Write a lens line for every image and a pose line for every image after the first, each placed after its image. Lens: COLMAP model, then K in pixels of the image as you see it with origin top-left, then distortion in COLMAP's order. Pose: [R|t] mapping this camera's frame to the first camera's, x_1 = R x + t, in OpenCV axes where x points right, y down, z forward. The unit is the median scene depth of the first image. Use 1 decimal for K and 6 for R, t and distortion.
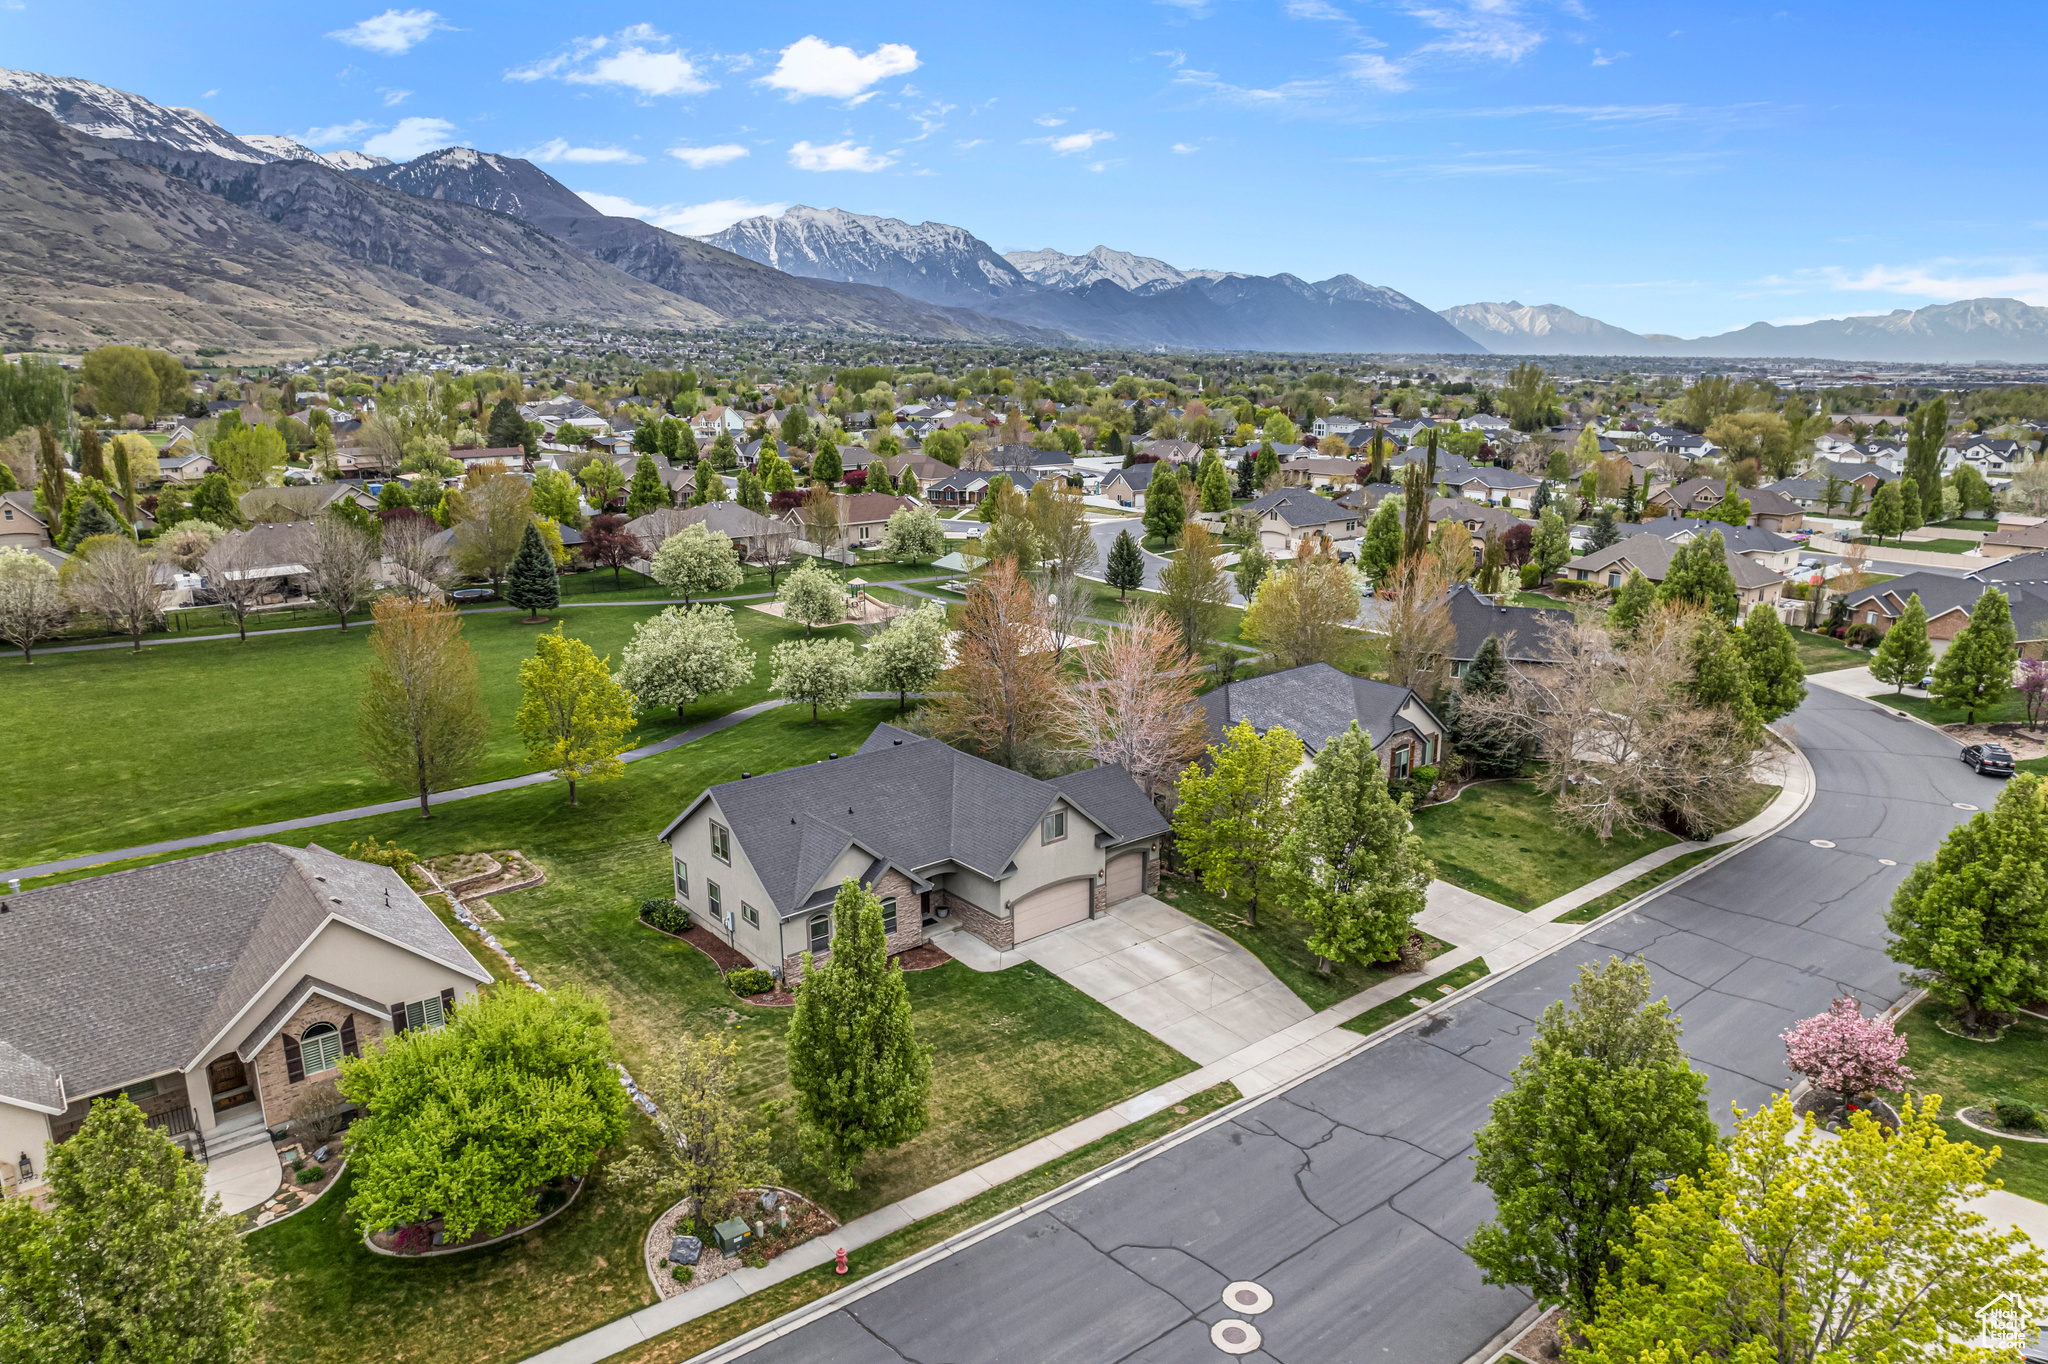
lens RADIAL K [[1310.0, 0, 1024.0], [0, 1310.0, 682.0], [0, 0, 1]] dist [-0.082241, 0.082699]
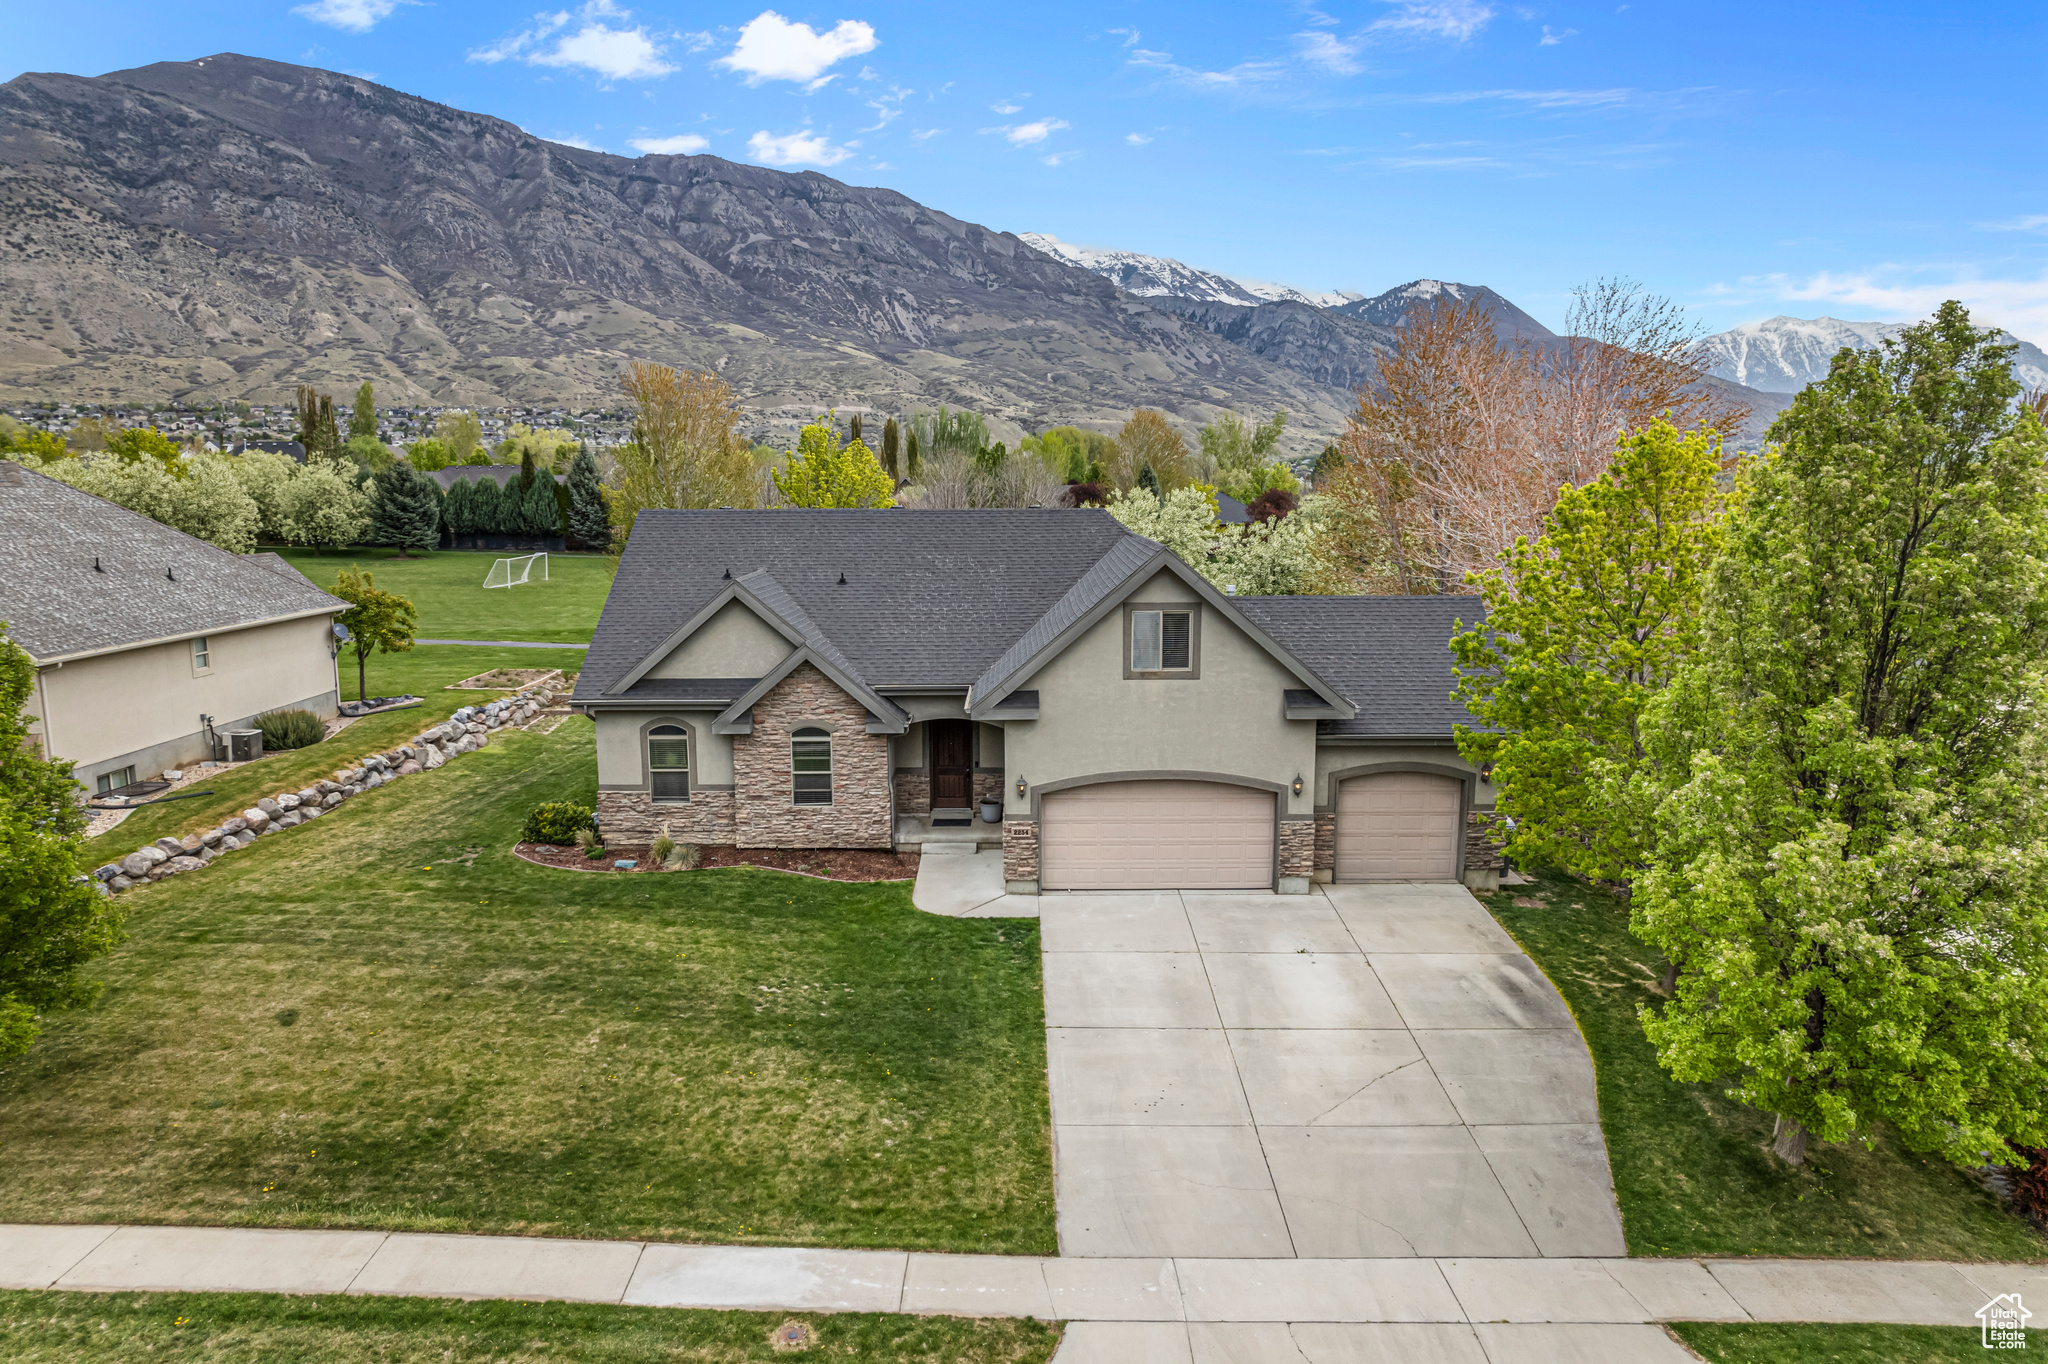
lens RADIAL K [[1308.2, 0, 1028.8], [0, 1308.2, 689.6], [0, 0, 1]] dist [-0.082313, 0.074090]
pose [[0.778098, 0.101696, -0.619856, 0.258958], [-0.153224, 0.987727, -0.030289, 0.144544], [0.609168, 0.118545, 0.784131, 0.616720]]
